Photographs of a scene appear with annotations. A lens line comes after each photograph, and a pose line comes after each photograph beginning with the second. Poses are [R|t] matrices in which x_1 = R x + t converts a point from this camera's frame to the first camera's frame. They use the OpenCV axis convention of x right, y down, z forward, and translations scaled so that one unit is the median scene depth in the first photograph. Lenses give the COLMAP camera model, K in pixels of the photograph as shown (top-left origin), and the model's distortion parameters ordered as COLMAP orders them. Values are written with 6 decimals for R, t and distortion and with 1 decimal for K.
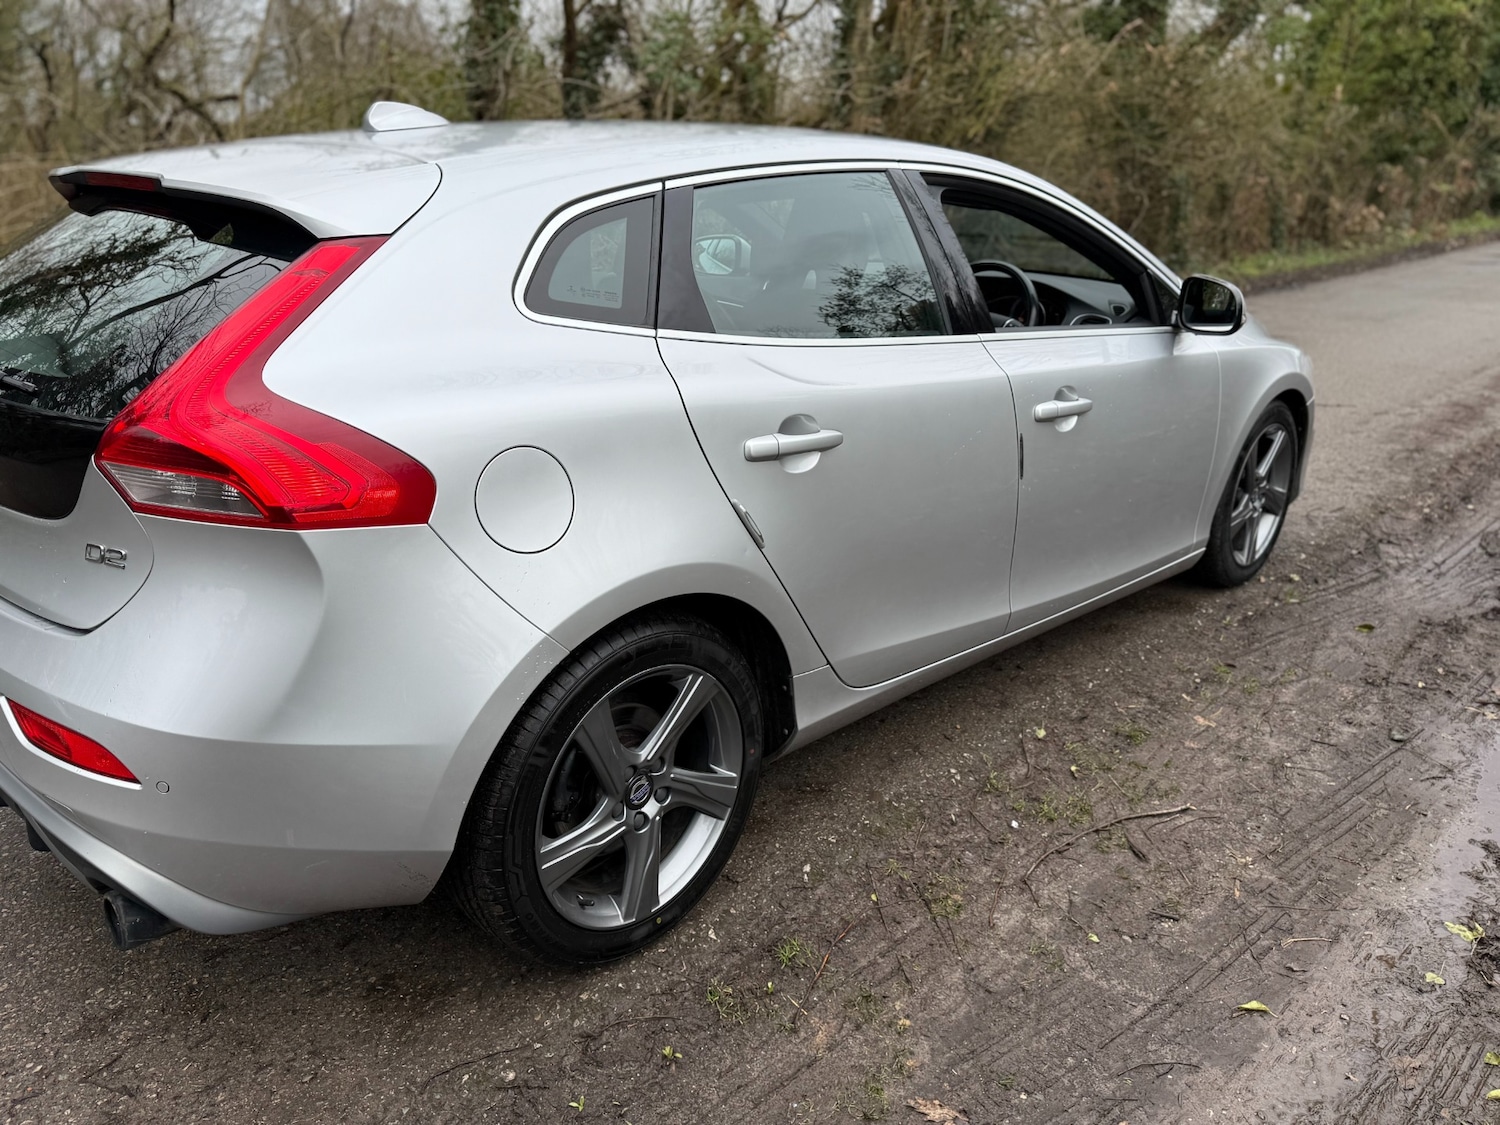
lens RADIAL K [[1168.2, 0, 750.0], [0, 1168.2, 562.5], [0, 0, 1]] dist [0.038483, -0.043122]
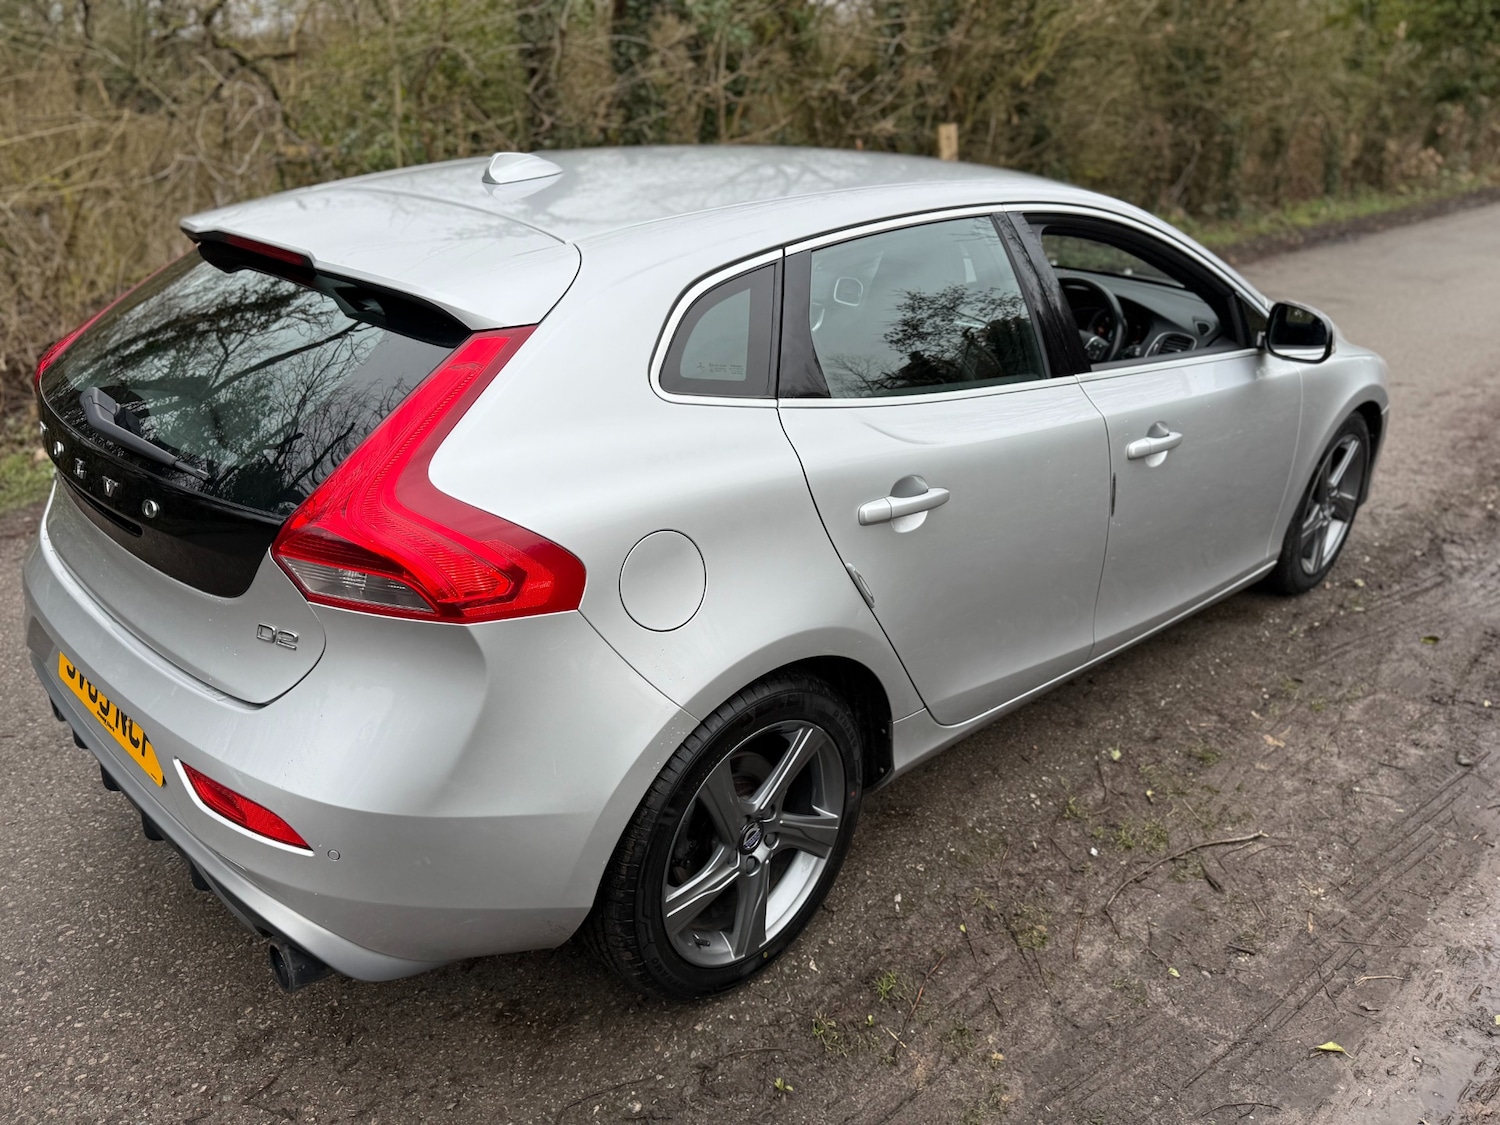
lens RADIAL K [[1174.5, 0, 743.7], [0, 1174.5, 562.6], [0, 0, 1]] dist [0.015344, -0.011561]
pose [[0.999564, 0.017785, -0.023551, -0.071112], [-0.016358, 0.998098, 0.059439, -0.099198], [0.024563, -0.059028, 0.997954, -0.032827]]
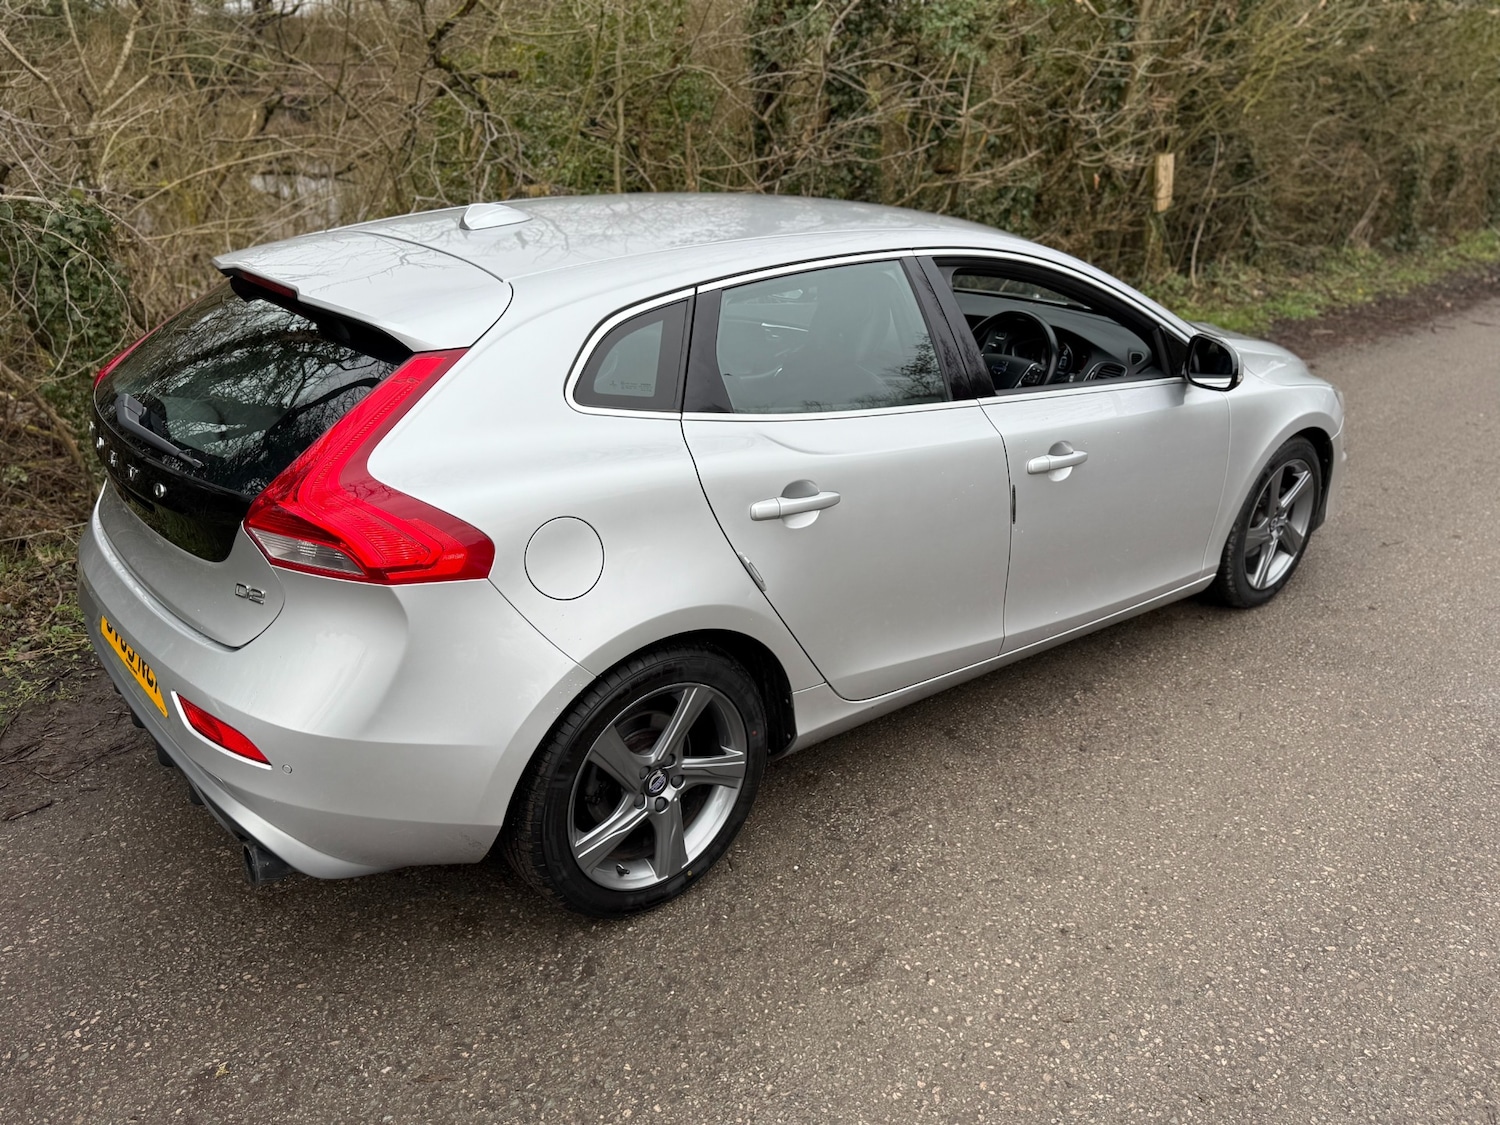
lens RADIAL K [[1168.2, 0, 750.0], [0, 1168.2, 562.5], [0, 0, 1]] dist [0.038483, -0.043122]
pose [[0.994579, 0.042680, -0.094824, 0.097219], [-0.038735, 0.998321, 0.043069, -0.083456], [0.096503, -0.039163, 0.994562, -0.186596]]
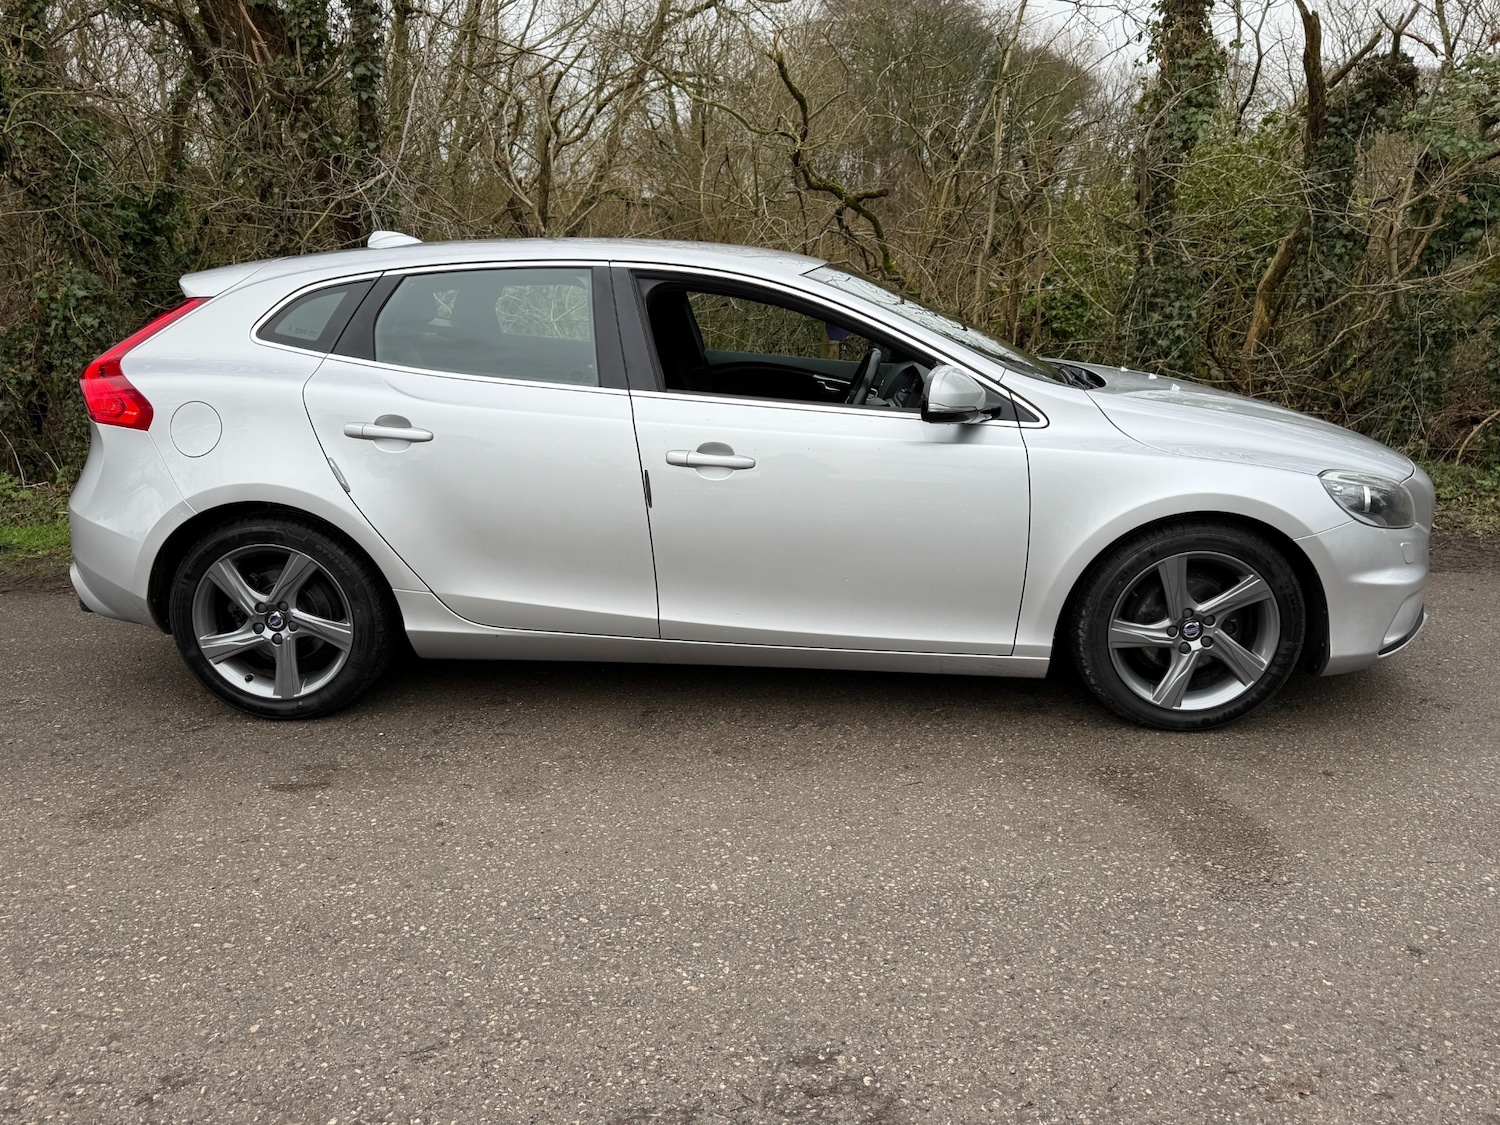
lens RADIAL K [[1168.2, 0, 750.0], [0, 1168.2, 562.5], [0, 0, 1]] dist [0.038483, -0.043122]
pose [[0.658806, 0.174469, -0.731803, 1.386810], [-0.238267, 0.971051, 0.017008, -0.068775], [0.713585, 0.163159, 0.681304, 0.276138]]
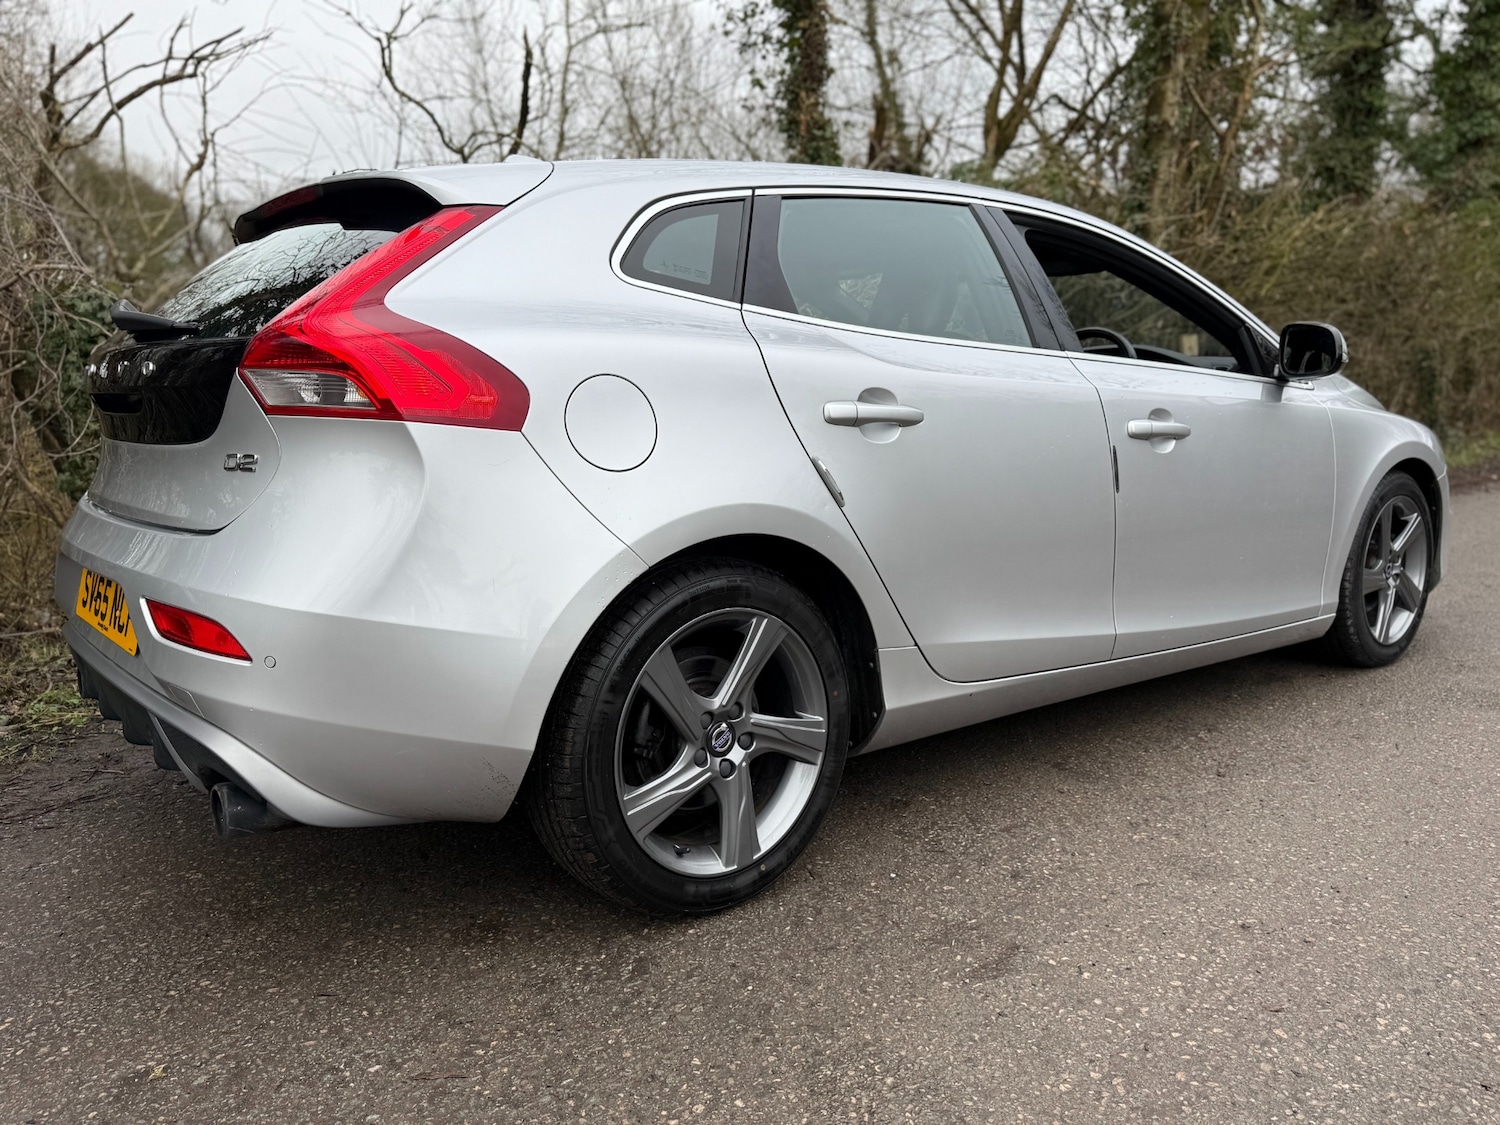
lens RADIAL K [[1168.2, 0, 750.0], [0, 1168.2, 562.5], [0, 0, 1]] dist [0.038483, -0.043122]
pose [[0.992209, -0.012652, -0.123942, 0.049879], [-0.010715, 0.982478, -0.186069, 0.203574], [0.124125, 0.185947, 0.974688, -0.009562]]
